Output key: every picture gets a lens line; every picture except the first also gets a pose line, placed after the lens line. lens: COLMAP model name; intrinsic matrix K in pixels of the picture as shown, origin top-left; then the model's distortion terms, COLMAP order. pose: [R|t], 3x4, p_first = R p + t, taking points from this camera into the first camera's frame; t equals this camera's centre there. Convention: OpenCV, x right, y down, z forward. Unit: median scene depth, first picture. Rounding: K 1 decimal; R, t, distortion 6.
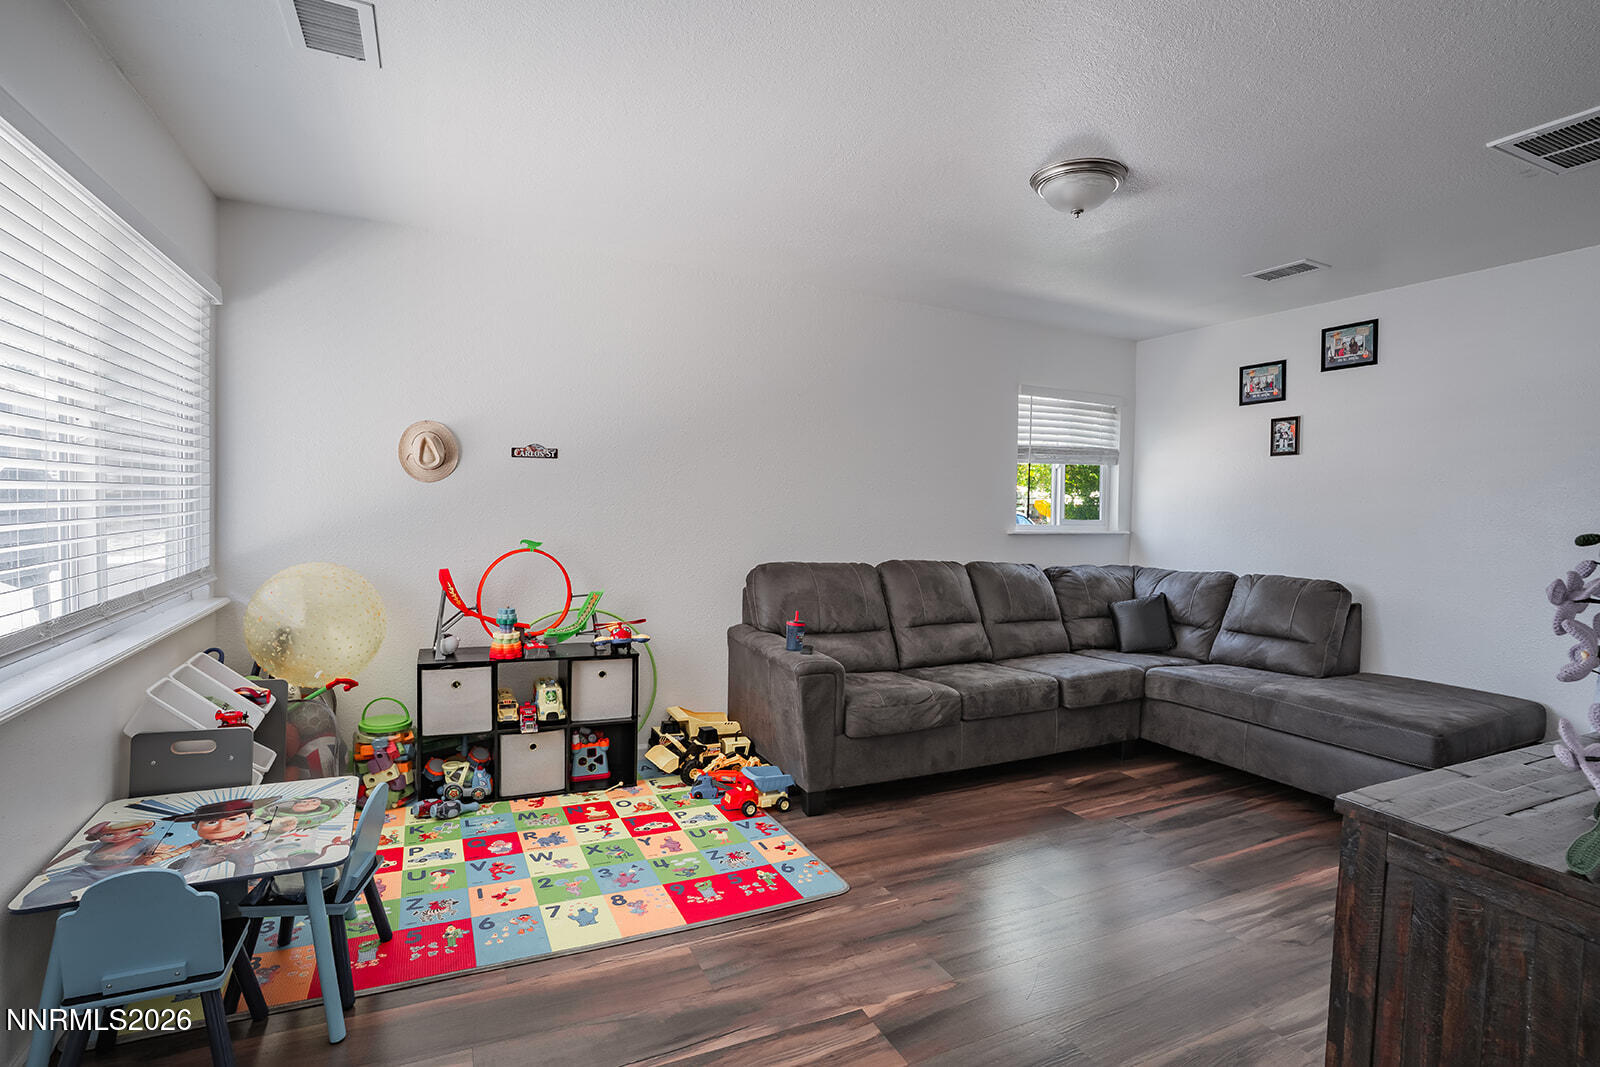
lens RADIAL K [[767.8, 0, 800.0], [0, 767.8, 533.5], [0, 0, 1]] dist [-0.065539, 0.000311]
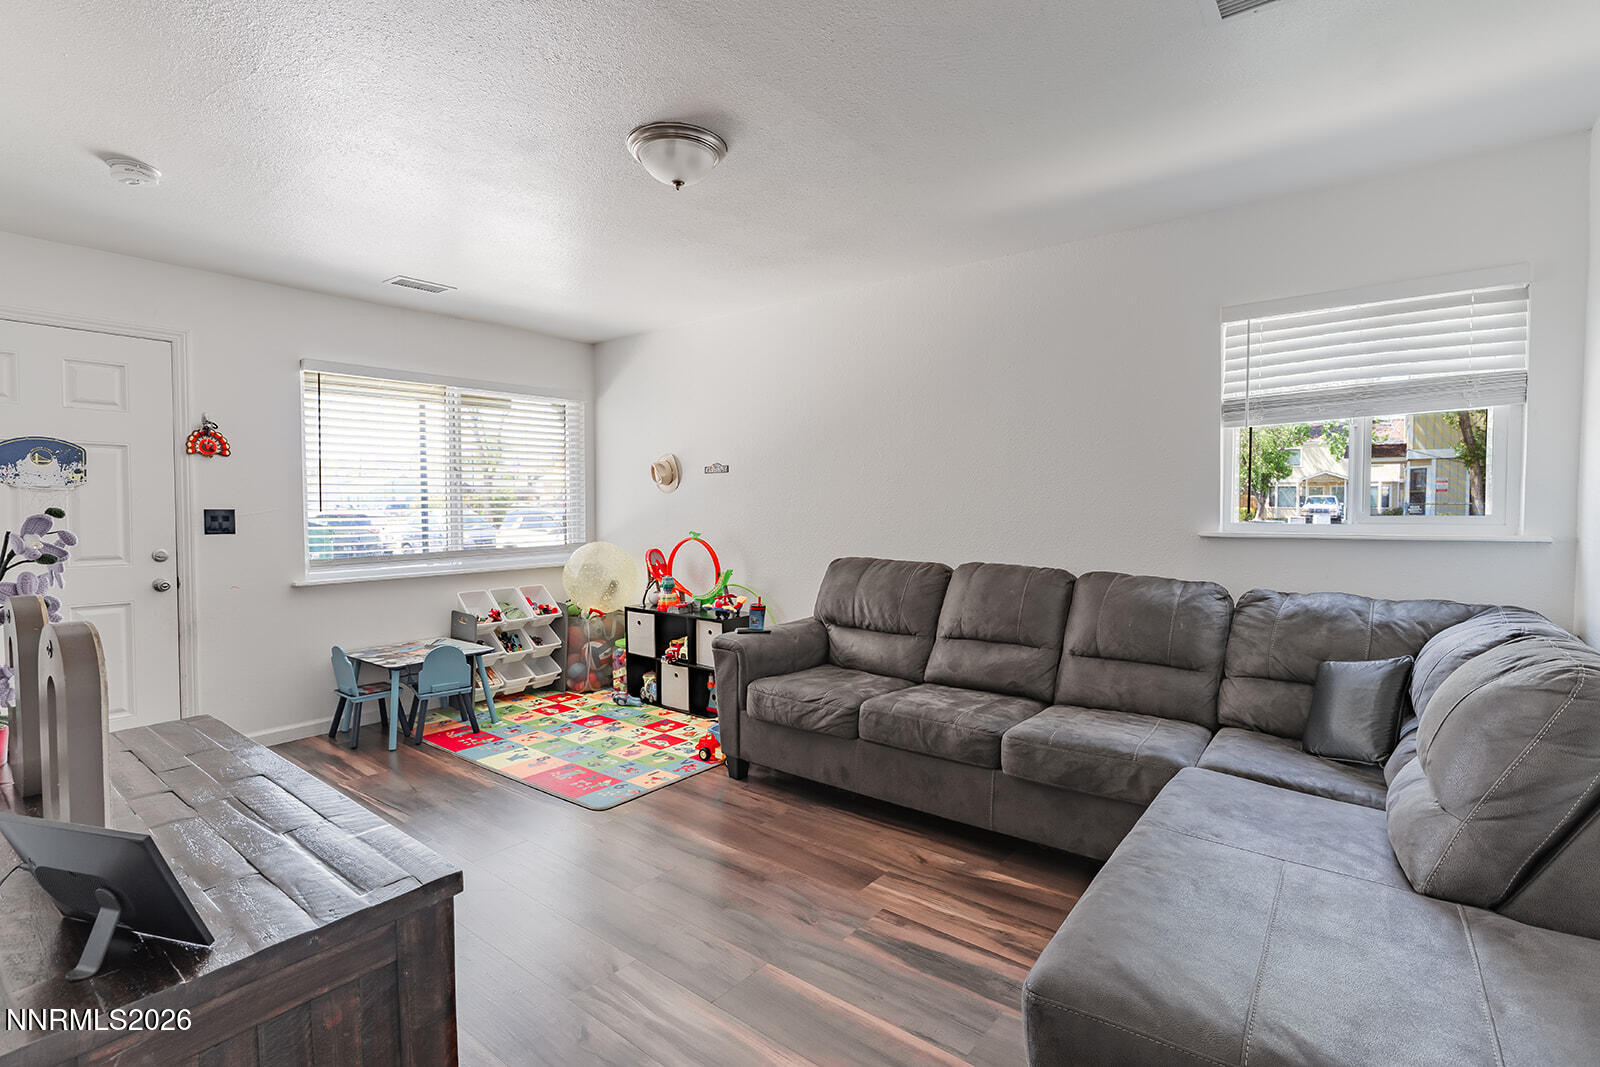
lens RADIAL K [[736.0, 0, 800.0], [0, 736.0, 533.5], [0, 0, 1]] dist [-0.010797, 0.000572]
pose [[0.454692, 0.008418, -0.890609, 1.036181], [-0.023284, 0.999726, -0.002438, 0.012023], [0.890344, 0.021846, 0.454763, 0.597168]]
